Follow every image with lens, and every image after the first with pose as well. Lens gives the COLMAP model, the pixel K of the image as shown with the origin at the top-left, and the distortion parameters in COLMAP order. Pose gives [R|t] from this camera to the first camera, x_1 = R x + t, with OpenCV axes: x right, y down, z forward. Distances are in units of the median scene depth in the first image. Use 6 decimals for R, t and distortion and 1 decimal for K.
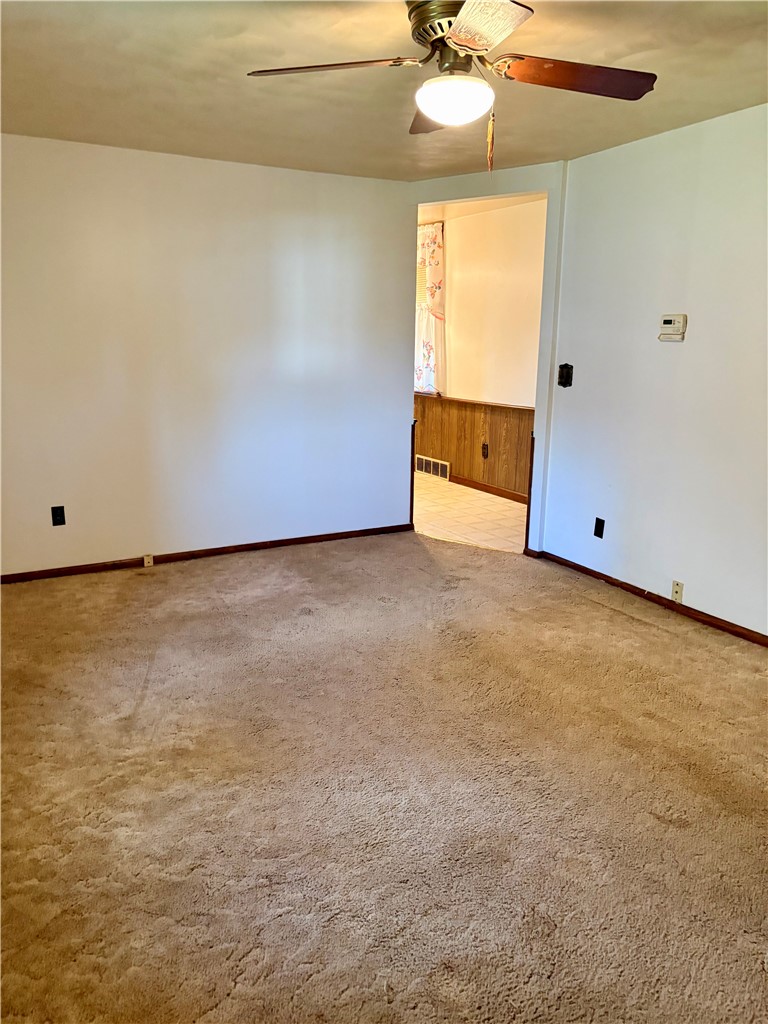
lens RADIAL K [[778.1, 0, 384.7], [0, 778.1, 511.8], [0, 0, 1]] dist [0.044555, -0.038614]
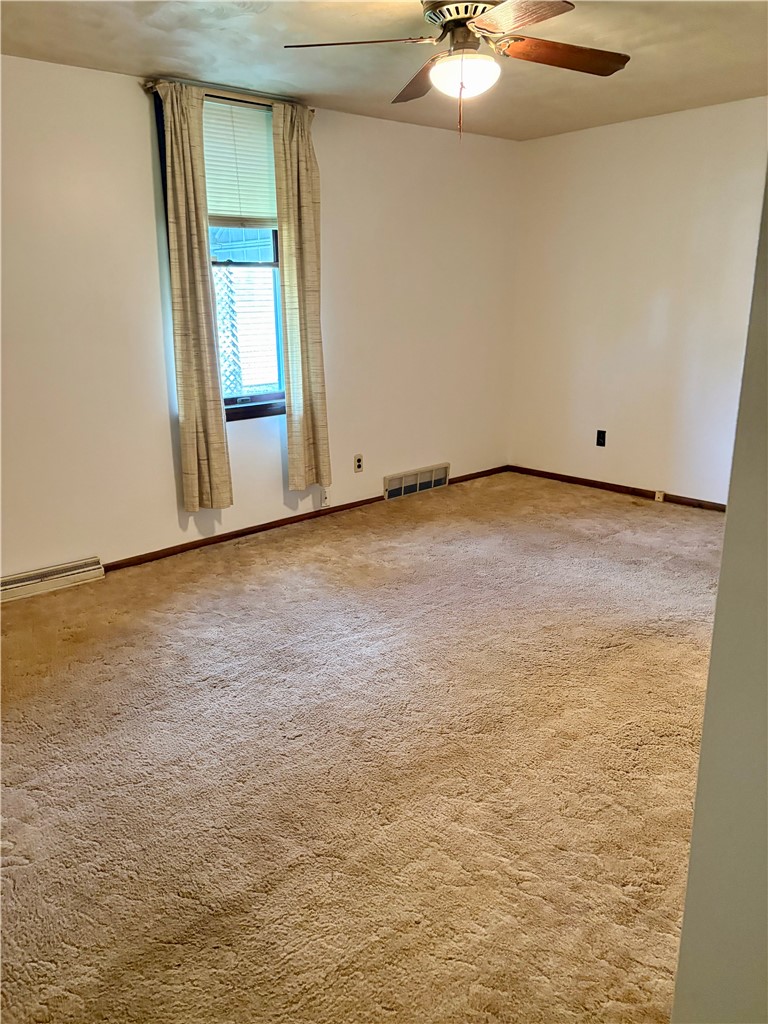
lens RADIAL K [[778.1, 0, 380.2], [0, 778.1, 511.1], [0, 0, 1]] dist [0.044555, -0.038614]
pose [[0.229217, 0.256902, -0.938862, 1.083084], [-0.197620, 0.956737, 0.213545, -0.125439], [0.953103, 0.136589, 0.270069, 0.557709]]
